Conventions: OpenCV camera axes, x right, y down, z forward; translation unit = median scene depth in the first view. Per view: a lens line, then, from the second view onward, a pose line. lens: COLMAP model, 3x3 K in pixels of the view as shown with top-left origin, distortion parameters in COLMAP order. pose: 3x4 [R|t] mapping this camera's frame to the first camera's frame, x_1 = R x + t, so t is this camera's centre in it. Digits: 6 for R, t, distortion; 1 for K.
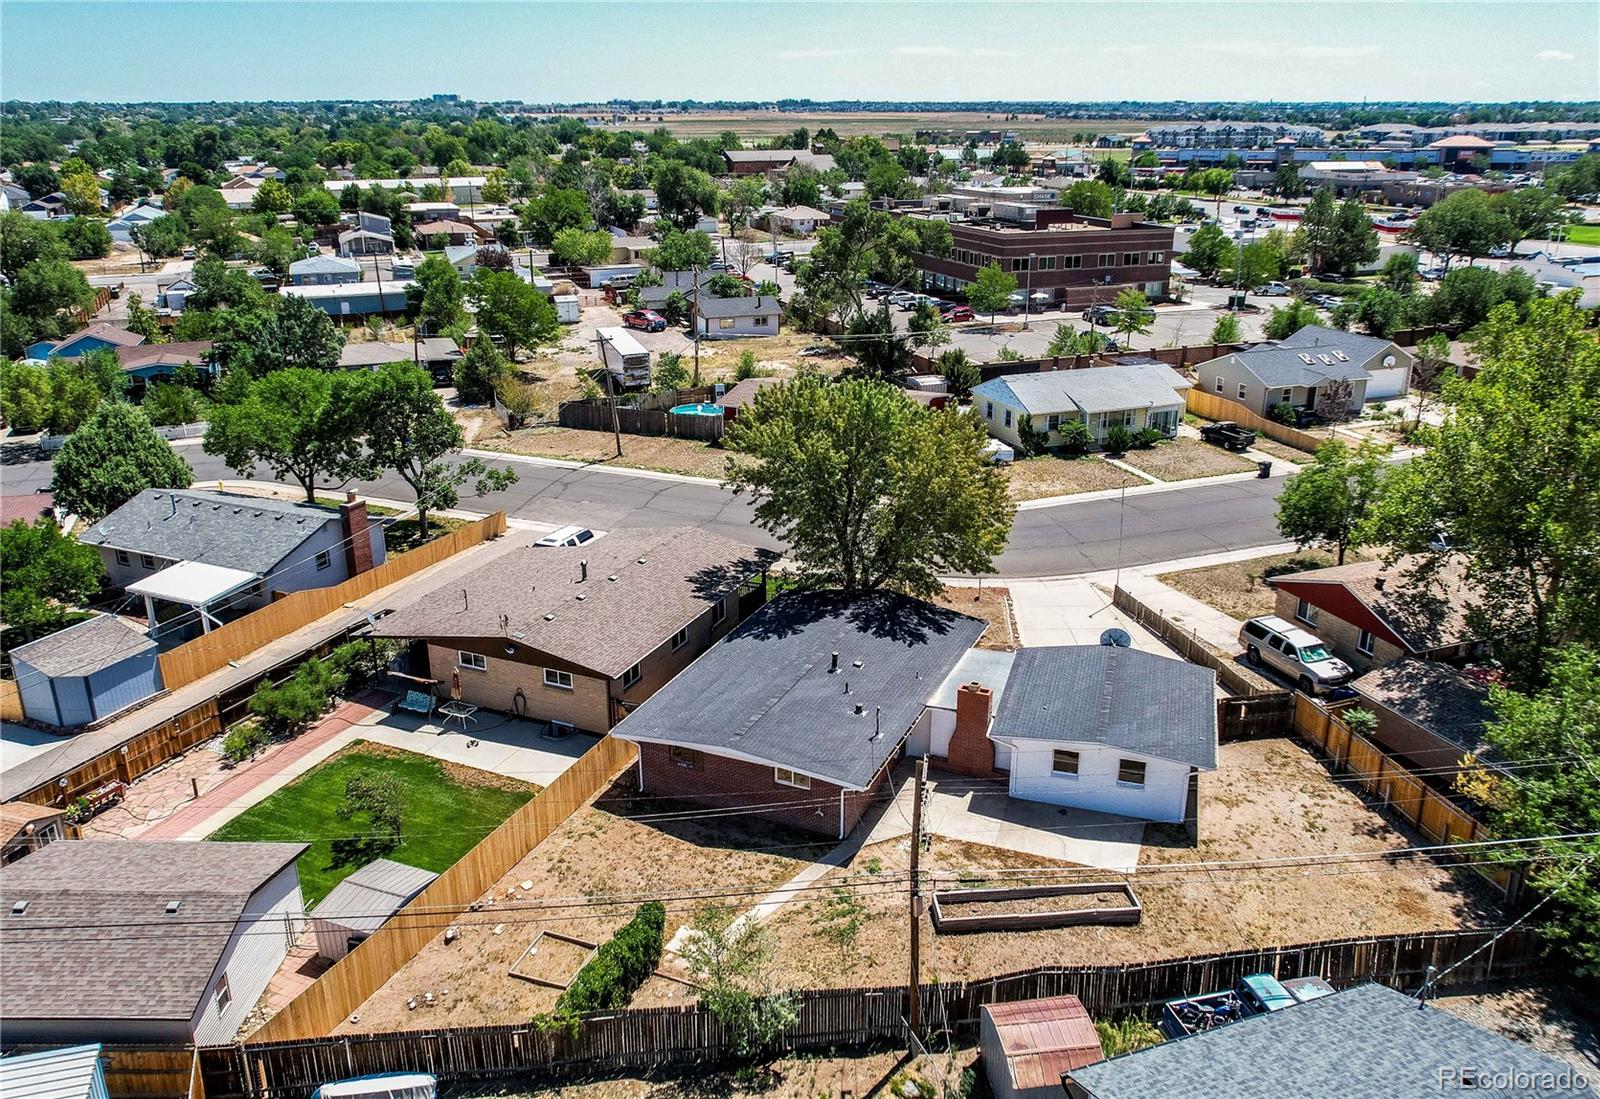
lens RADIAL K [[1247.4, 0, 807.8], [0, 1247.4, 546.4], [0, 0, 1]] dist [-0.054923, 0.052202]
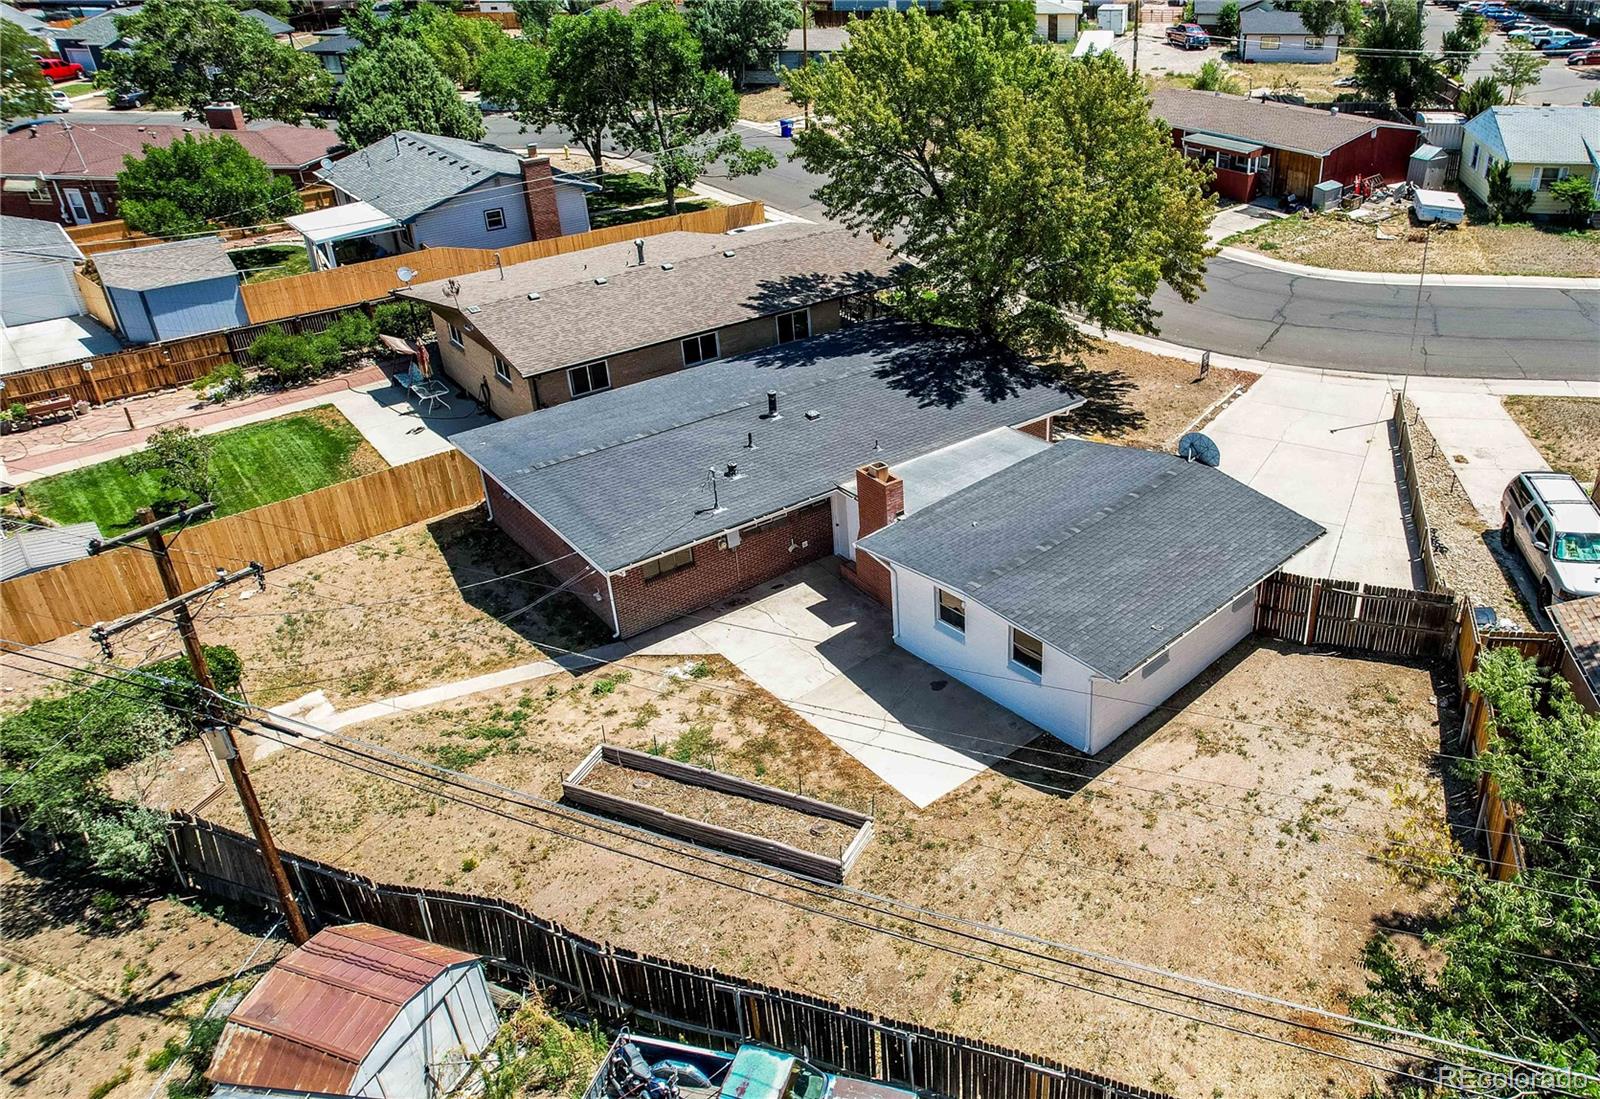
lens RADIAL K [[1247.4, 0, 978.5], [0, 1247.4, 547.2], [0, 0, 1]] dist [-0.054923, 0.052202]
pose [[0.895855, 0.214127, -0.389350, 0.365800], [-0.142849, 0.968502, 0.203957, 0.009174], [0.420759, -0.127097, 0.898225, 0.353146]]
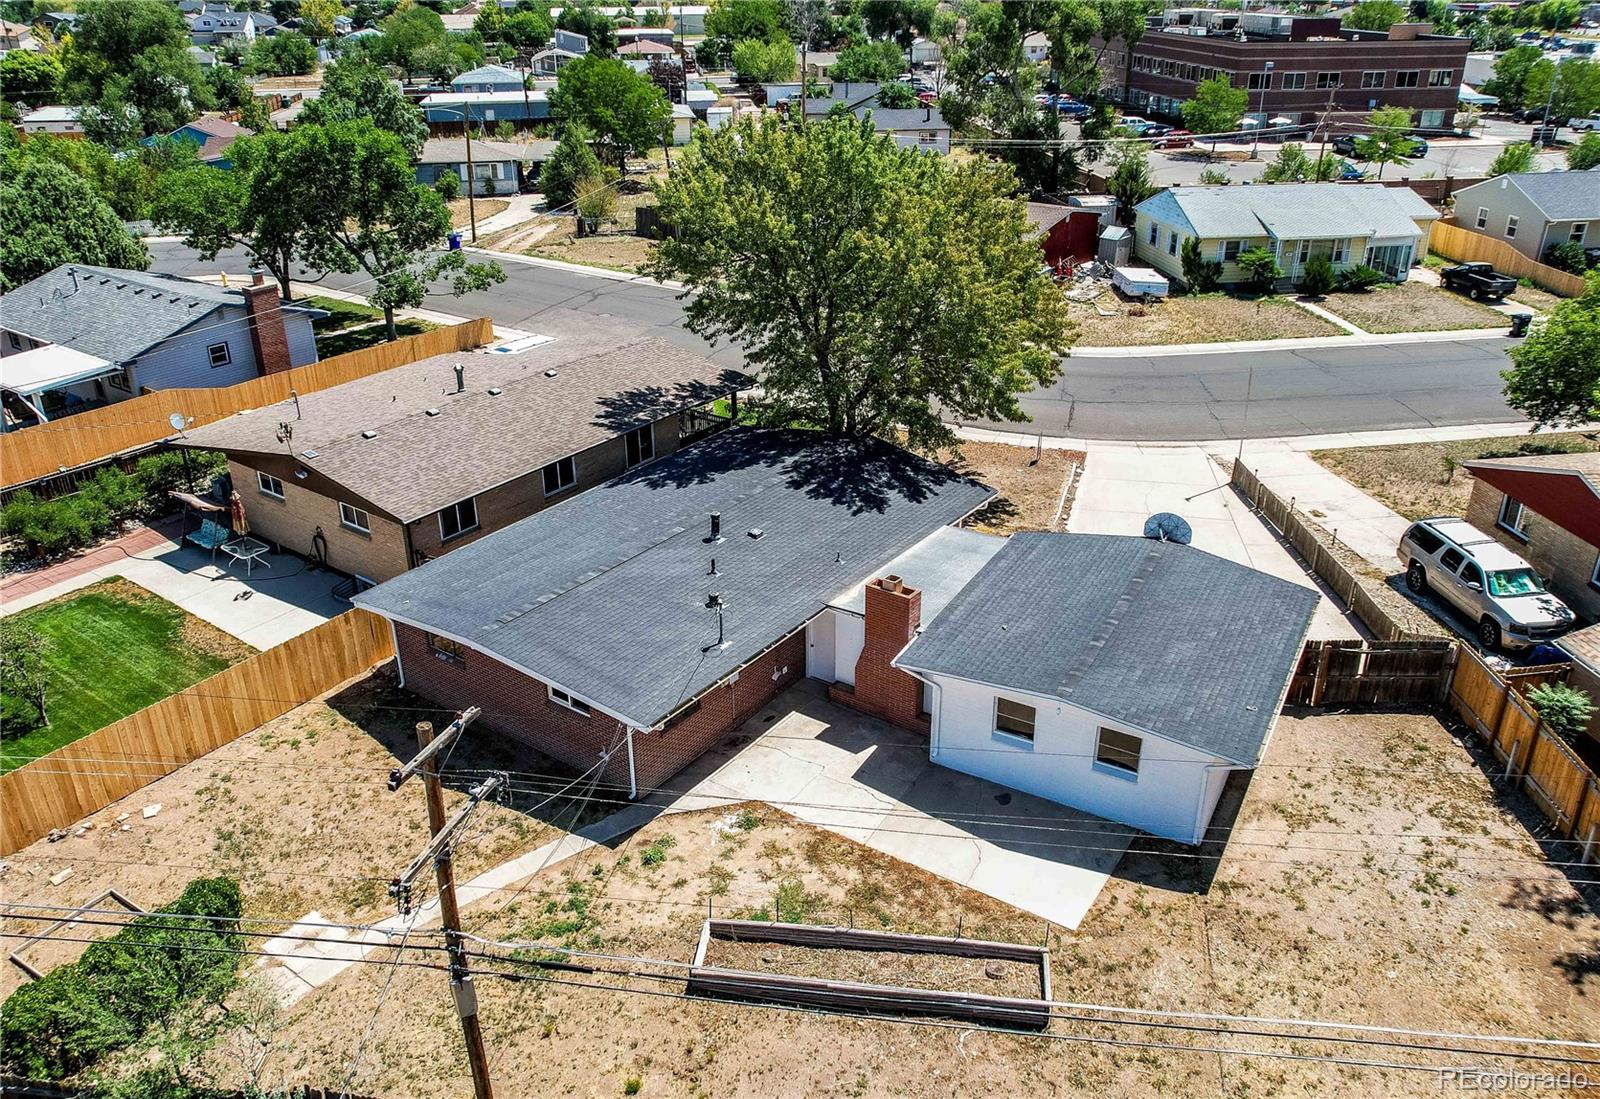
lens RADIAL K [[1247.4, 0, 807.1], [0, 1247.4, 545.5], [0, 0, 1]] dist [-0.054923, 0.052202]
pose [[0.976771, 0.087932, -0.195415, 0.175244], [-0.067580, 0.991798, 0.108487, 0.023731], [0.203352, -0.092761, 0.974702, 0.314033]]
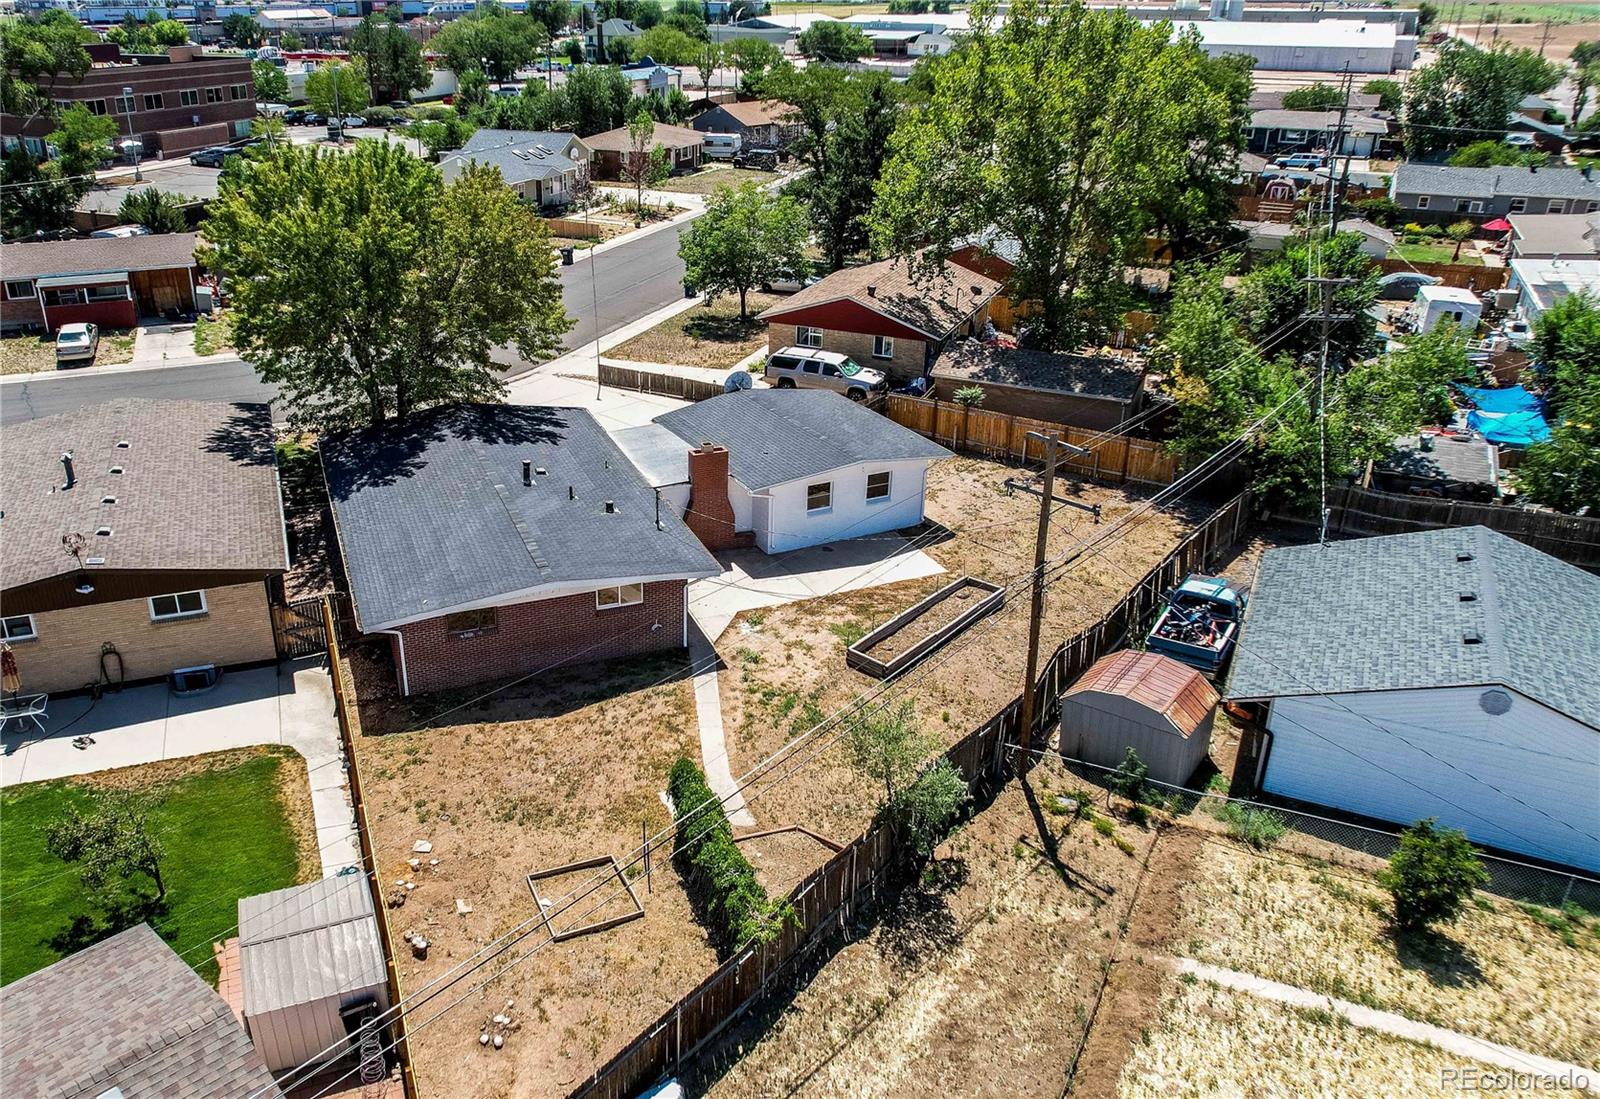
lens RADIAL K [[1247.4, 0, 716.0], [0, 1247.4, 557.5], [0, 0, 1]] dist [-0.054923, 0.052202]
pose [[0.724113, -0.290394, 0.625565, -0.357230], [0.227987, 0.956831, 0.180269, 0.024543], [-0.650909, 0.012086, 0.759060, 0.270817]]
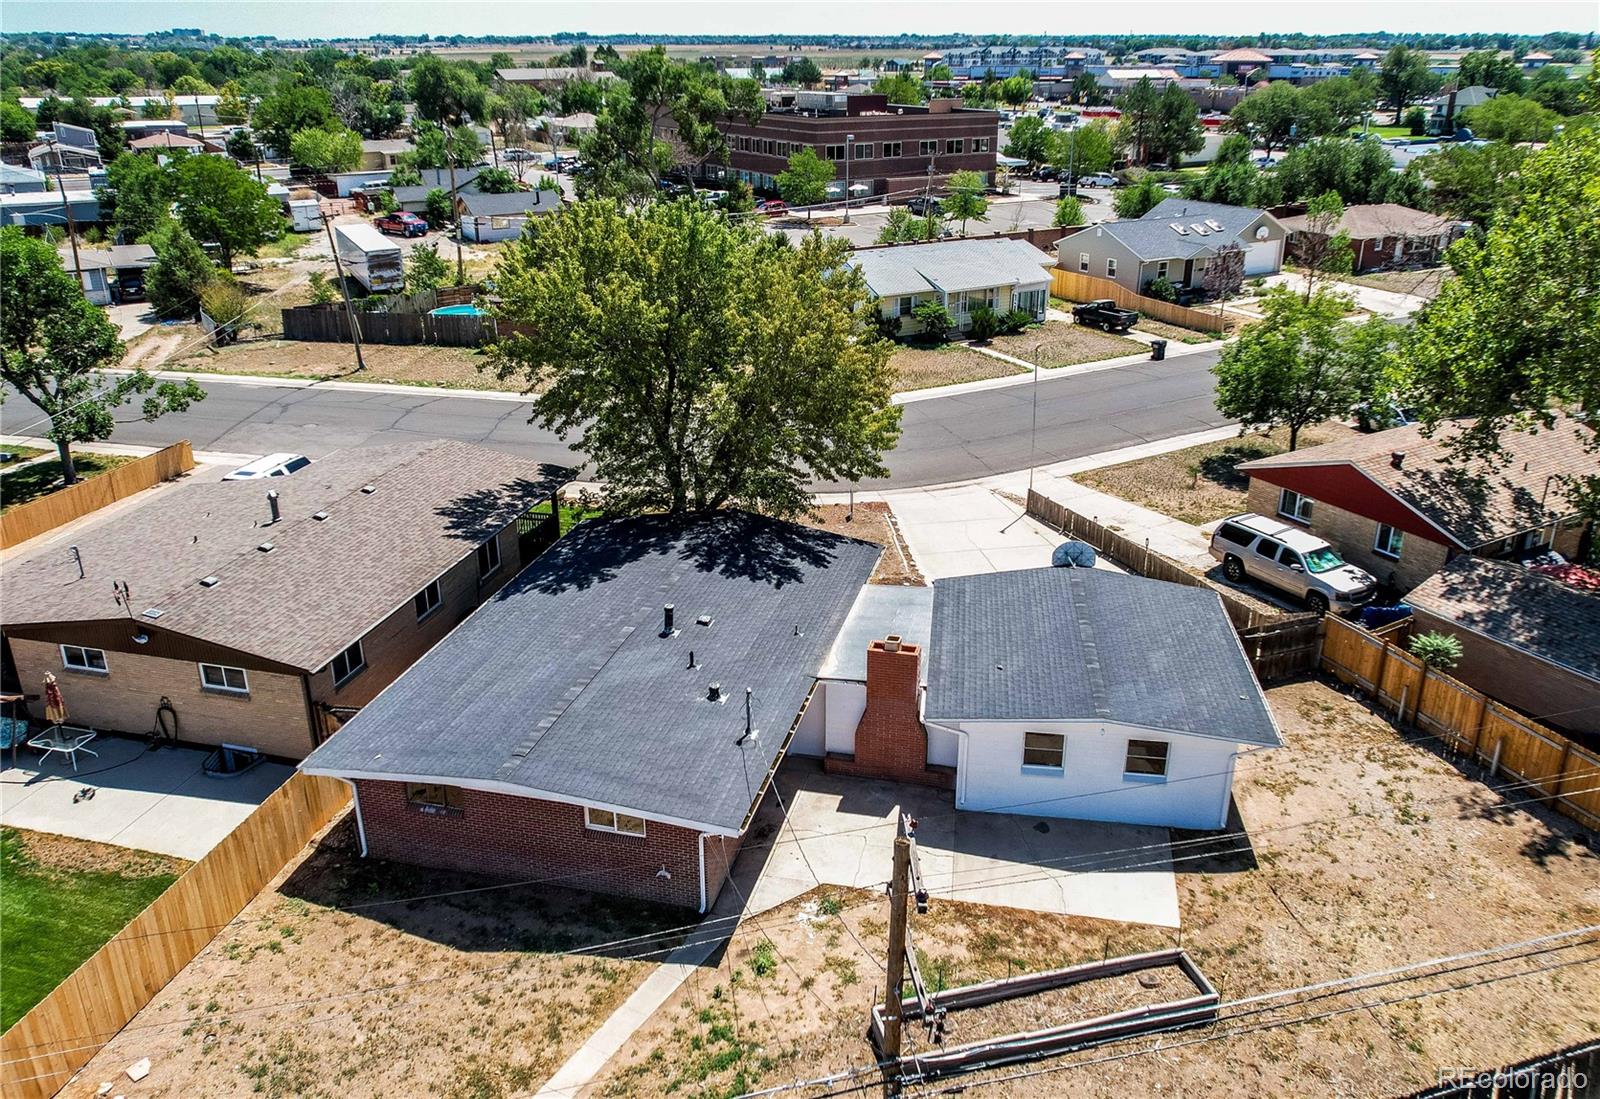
lens RADIAL K [[1247.4, 0, 809.6], [0, 1247.4, 543.3], [0, 0, 1]] dist [-0.054923, 0.052202]
pose [[0.986109, -0.063405, 0.153522, -0.002590], [0.056791, 0.997275, 0.047094, 0.023814], [-0.156090, -0.037721, 0.987022, 0.310578]]
